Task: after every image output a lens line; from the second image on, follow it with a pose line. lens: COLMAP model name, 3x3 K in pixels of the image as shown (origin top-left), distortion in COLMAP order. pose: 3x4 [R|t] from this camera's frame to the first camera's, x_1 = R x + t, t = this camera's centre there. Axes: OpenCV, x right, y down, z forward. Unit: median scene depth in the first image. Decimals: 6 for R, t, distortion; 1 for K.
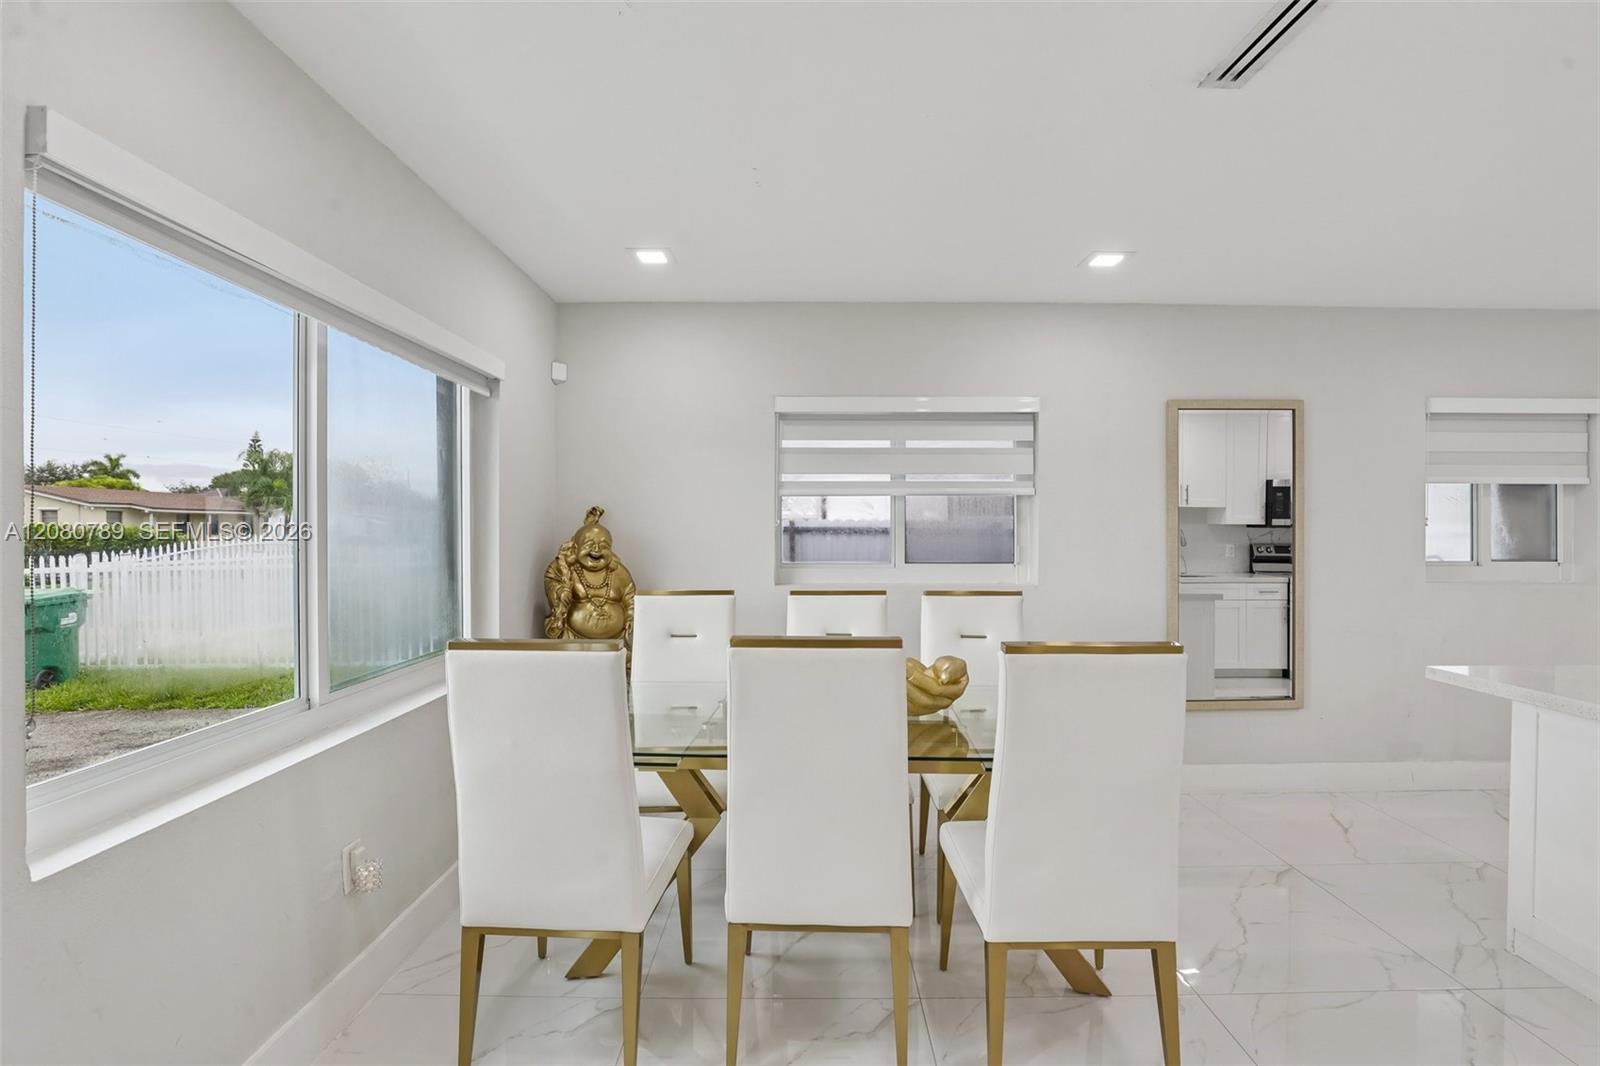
lens RADIAL K [[741.0, 0, 799.8], [0, 741.0, 528.4], [0, 0, 1]] dist [-0.032768, 0.005408]
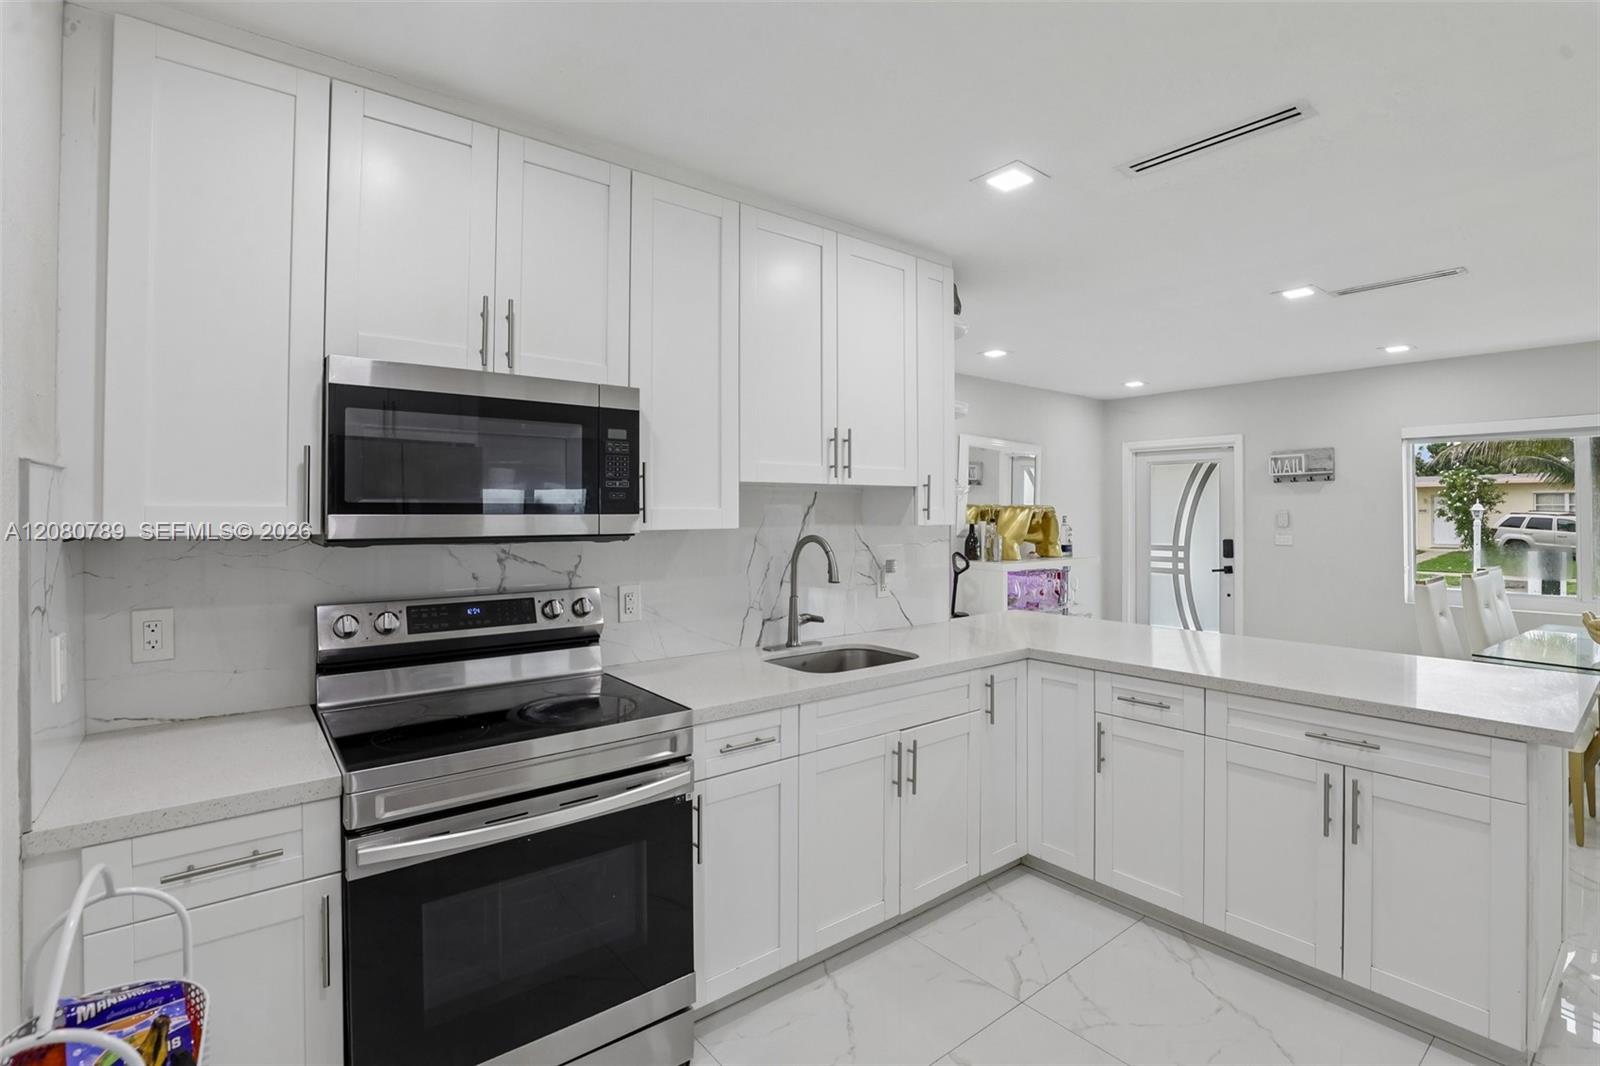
lens RADIAL K [[741.0, 0, 805.7], [0, 741.0, 505.1], [0, 0, 1]] dist [-0.032768, 0.005408]
pose [[-0.778185, -0.007505, -0.627990, 1.474487], [0.001876, 0.999896, -0.014275, -0.017071], [0.628032, -0.012287, -0.778090, 0.689378]]
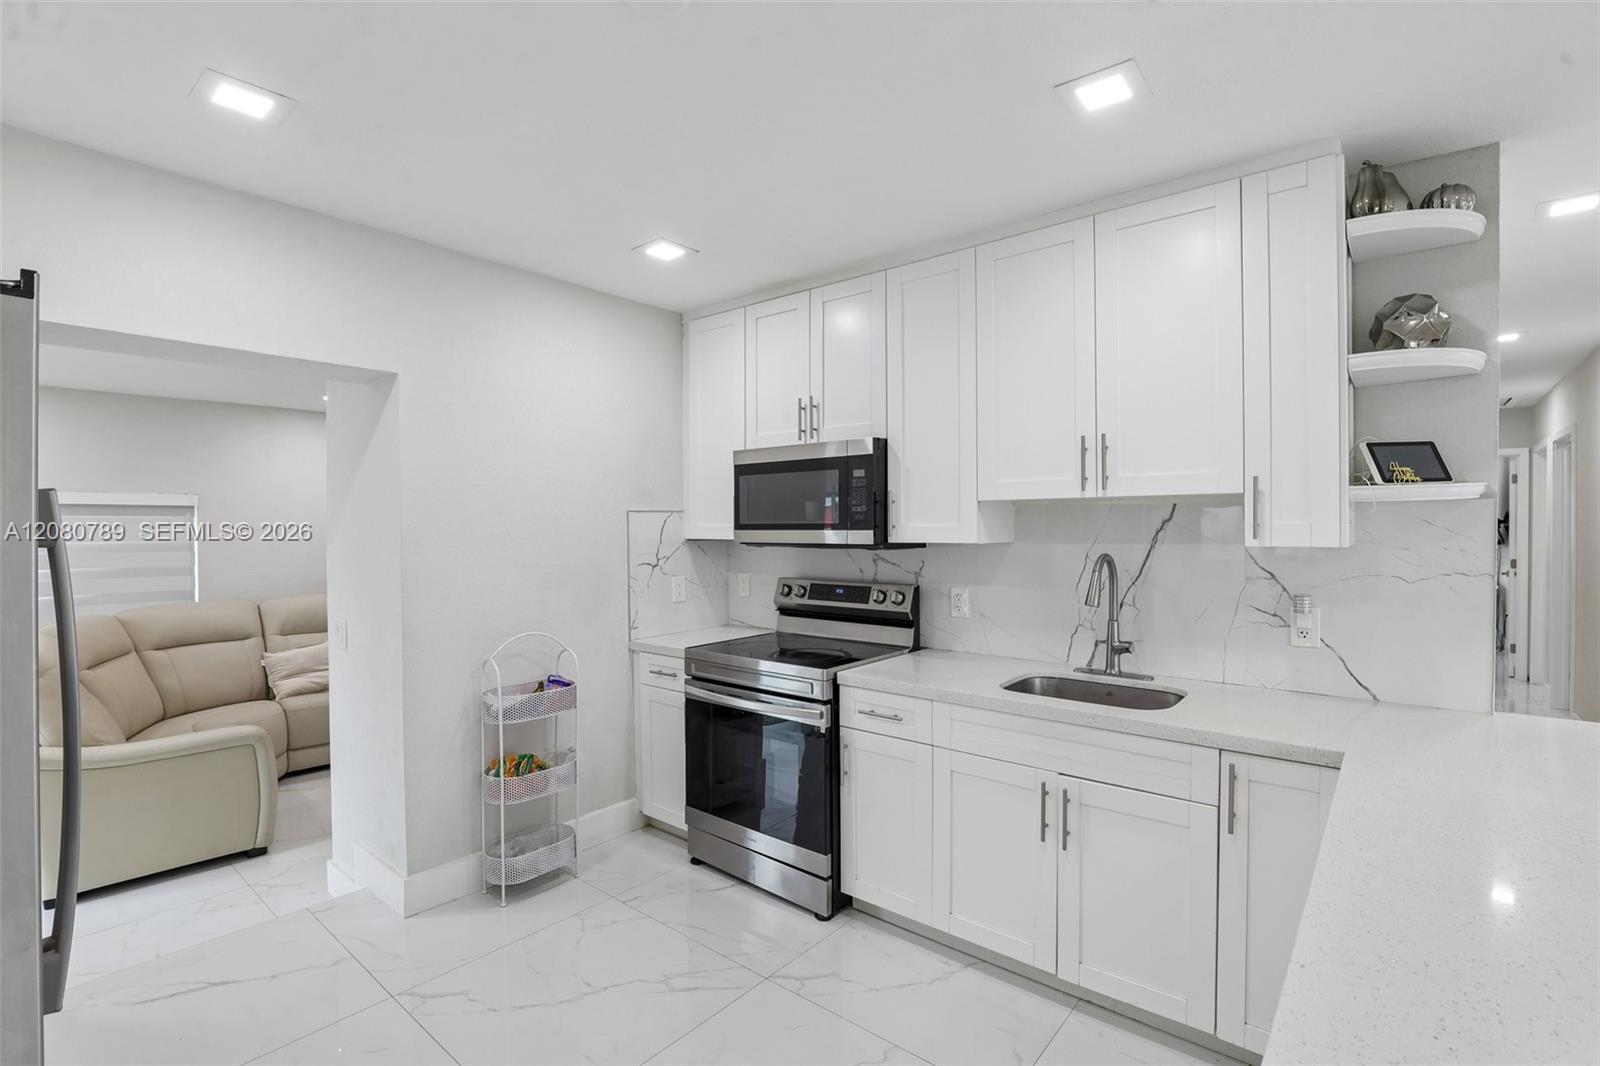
lens RADIAL K [[741.0, 0, 803.2], [0, 741.0, 533.4], [0, 0, 1]] dist [-0.032768, 0.005408]
pose [[-0.770349, -0.004974, 0.637603, 0.765977], [0.001127, 0.999957, 0.009162, -0.022357], [-0.637622, 0.007776, -0.770310, 0.810314]]
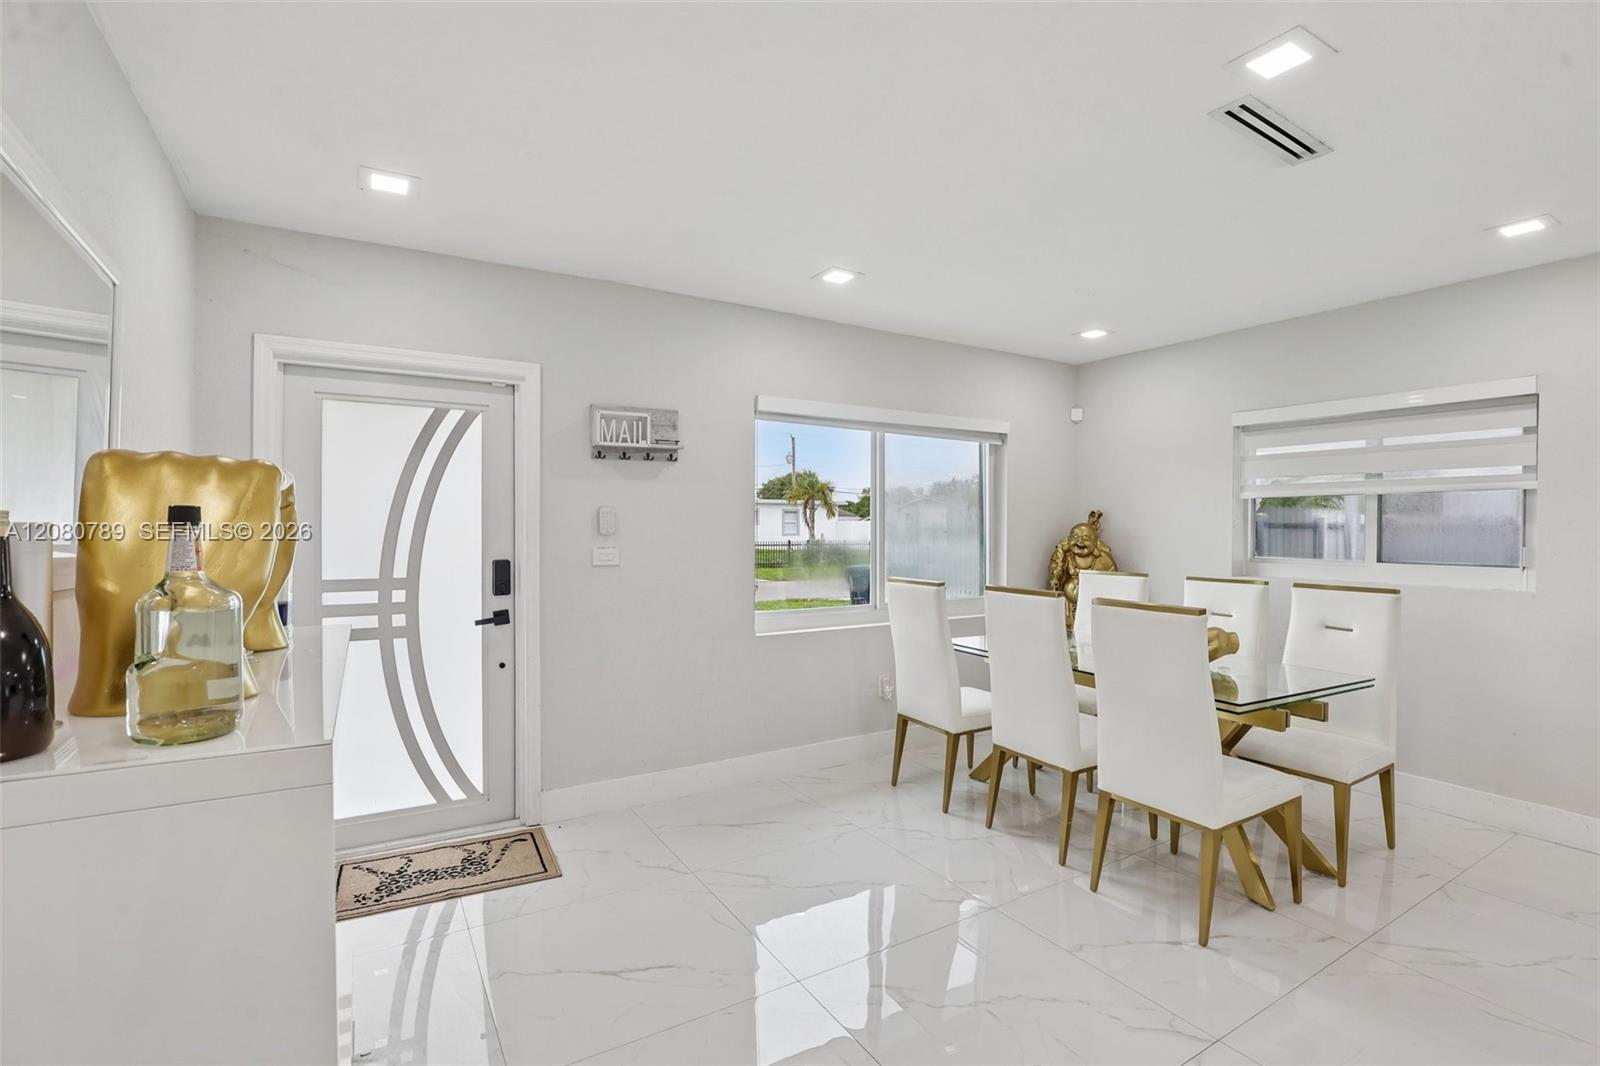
lens RADIAL K [[741.0, 0, 809.2], [0, 741.0, 531.8], [0, 0, 1]] dist [-0.032768, 0.005408]
pose [[0.526850, 0.007638, -0.849924, 0.603325], [0.000083, 0.999959, 0.009038, -0.002572], [0.849958, -0.004832, 0.526828, -0.174363]]
